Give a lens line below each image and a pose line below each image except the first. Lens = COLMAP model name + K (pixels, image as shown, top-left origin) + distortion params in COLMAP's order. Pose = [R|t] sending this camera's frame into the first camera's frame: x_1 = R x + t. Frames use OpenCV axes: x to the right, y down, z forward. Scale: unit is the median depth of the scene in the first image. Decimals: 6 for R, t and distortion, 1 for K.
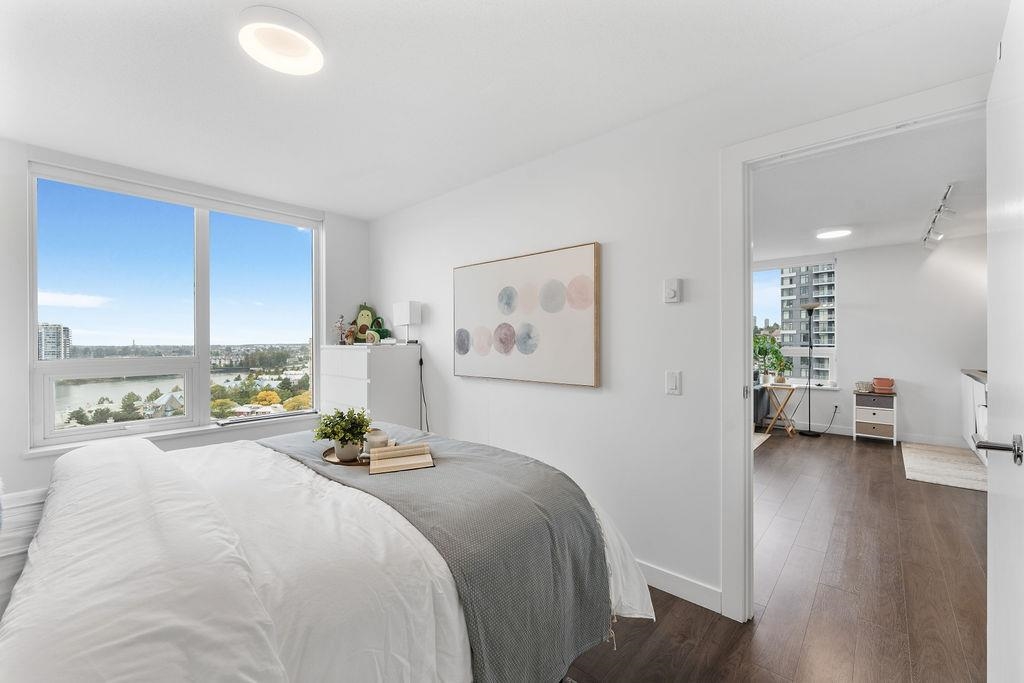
lens RADIAL K [[411.6, 0, 514.8], [0, 411.6, 339.9], [0, 0, 1]] dist [-0.004980, 0.001277]
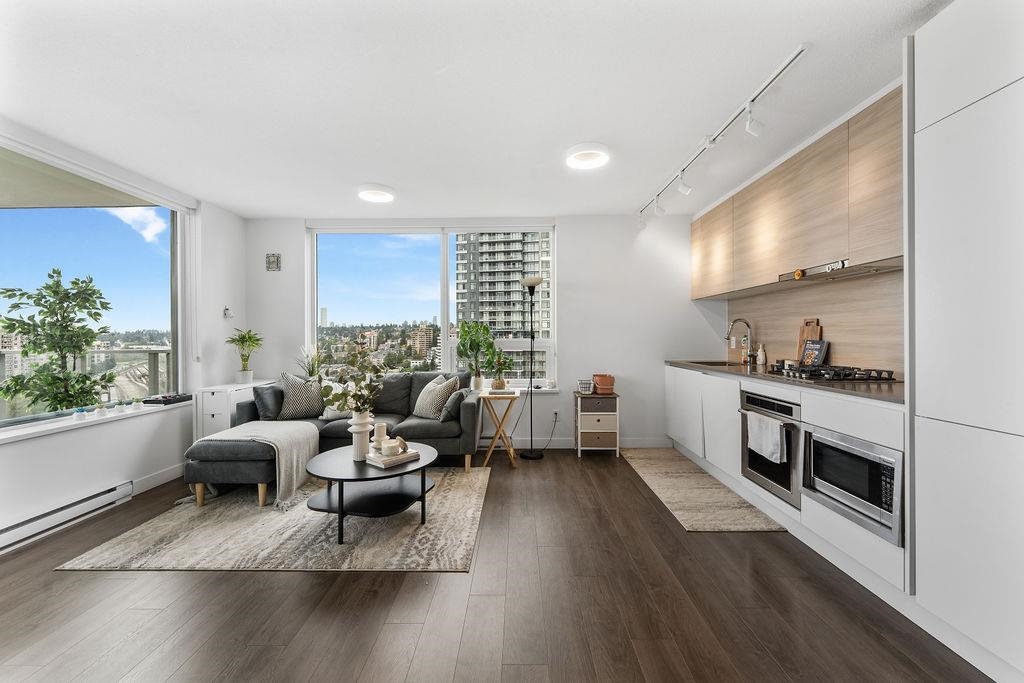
lens RADIAL K [[411.6, 0, 514.3], [0, 411.6, 336.5], [0, 0, 1]] dist [-0.004980, 0.001277]
pose [[0.751712, 0.000718, 0.659491, 0.200299], [0.001383, 0.999995, -0.002666, 0.016863], [-0.659490, 0.002916, 0.751708, 0.451935]]
